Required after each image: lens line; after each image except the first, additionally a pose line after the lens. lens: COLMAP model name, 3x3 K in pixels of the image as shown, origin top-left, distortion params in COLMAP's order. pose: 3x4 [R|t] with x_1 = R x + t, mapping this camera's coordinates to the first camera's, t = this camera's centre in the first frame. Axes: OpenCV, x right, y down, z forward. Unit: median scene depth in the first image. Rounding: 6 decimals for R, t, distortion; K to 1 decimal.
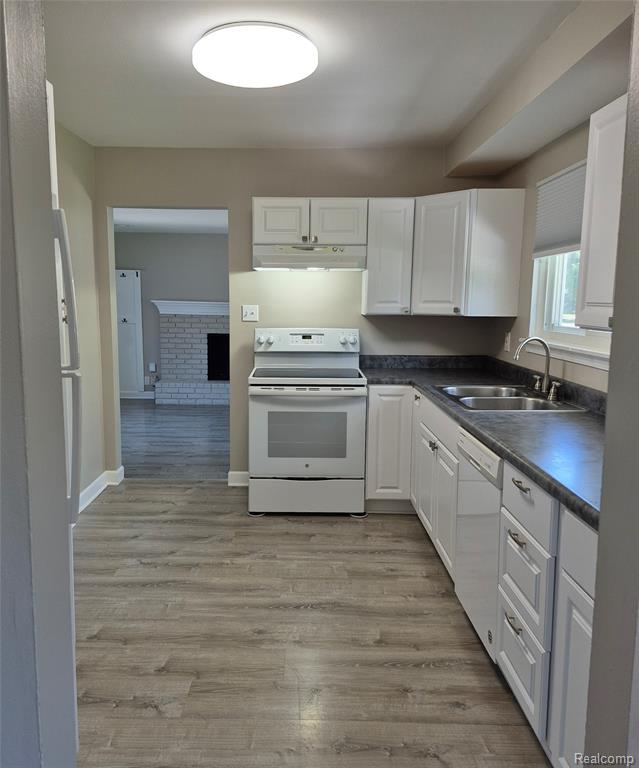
lens RADIAL K [[596.5, 0, 319.5], [0, 596.5, 384.0], [0, 0, 1]] dist [0.125319, -0.196855]
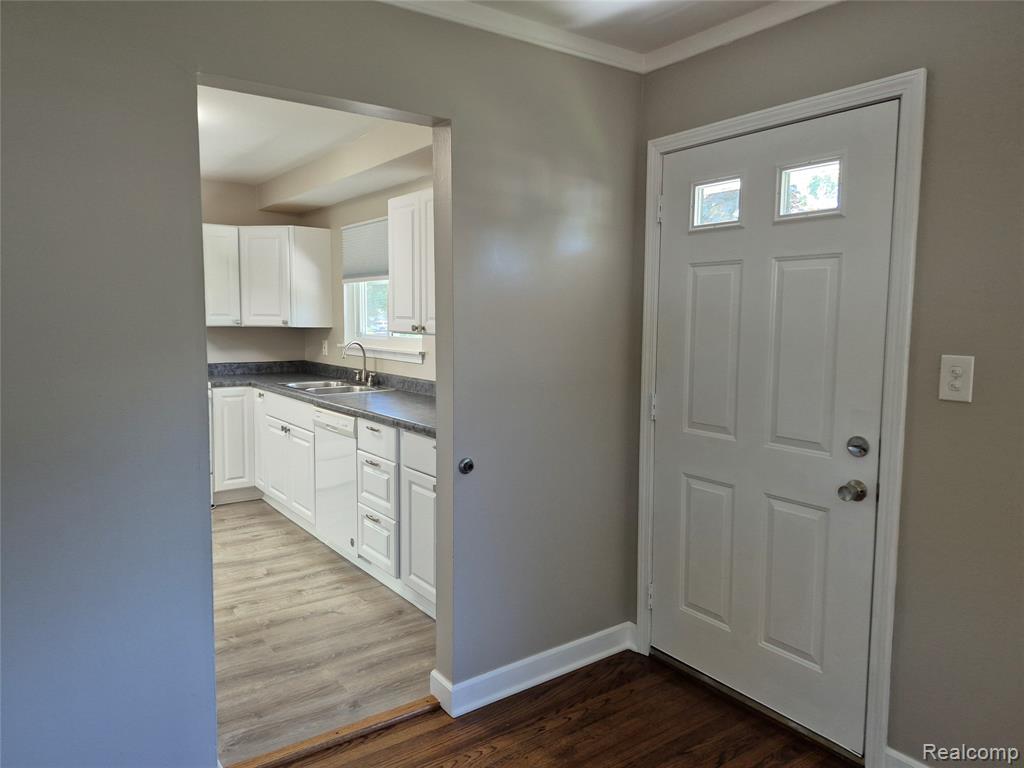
lens RADIAL K [[692.4, 0, 509.2], [0, 692.4, 378.2], [0, 0, 1]] dist [0.055940, -0.069405]
pose [[0.794379, -0.052261, 0.605170, -0.295692], [0.079912, 0.996624, -0.018831, 0.057589], [-0.602142, 0.063319, 0.795874, -0.423029]]
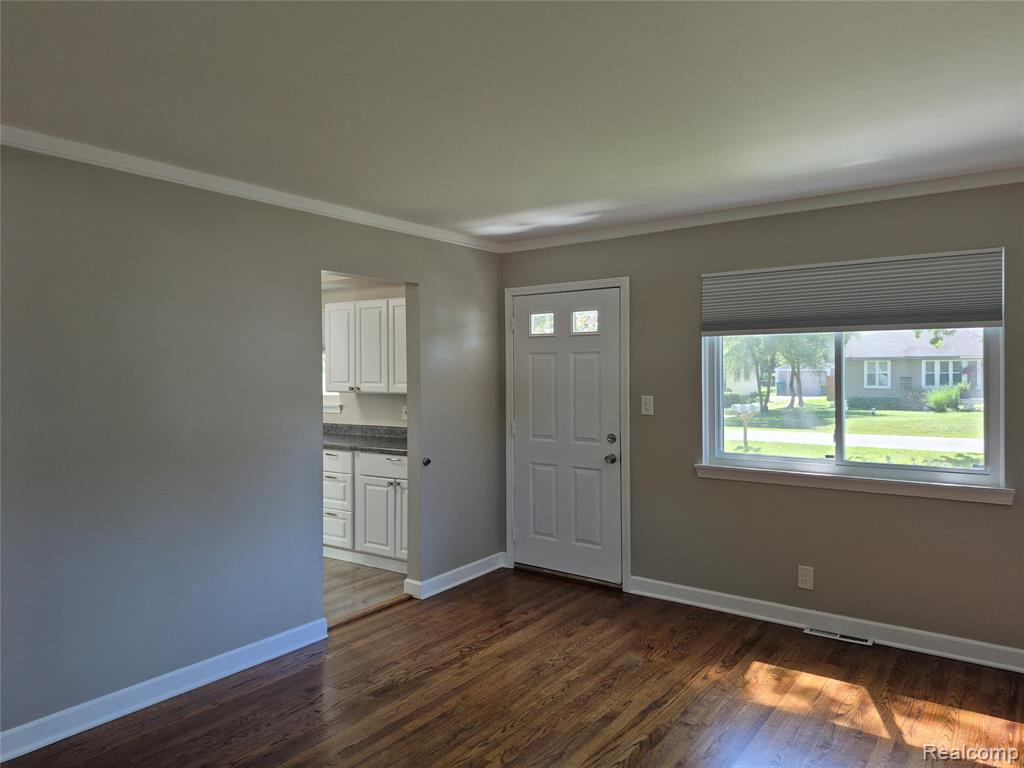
lens RADIAL K [[692.4, 0, 509.2], [0, 692.4, 378.2], [0, 0, 1]] dist [0.055940, -0.069405]
pose [[0.567818, -0.017529, 0.822968, -0.969528], [0.123986, 0.990188, -0.064455, 0.078899], [-0.813763, 0.138635, 0.564420, -0.762894]]
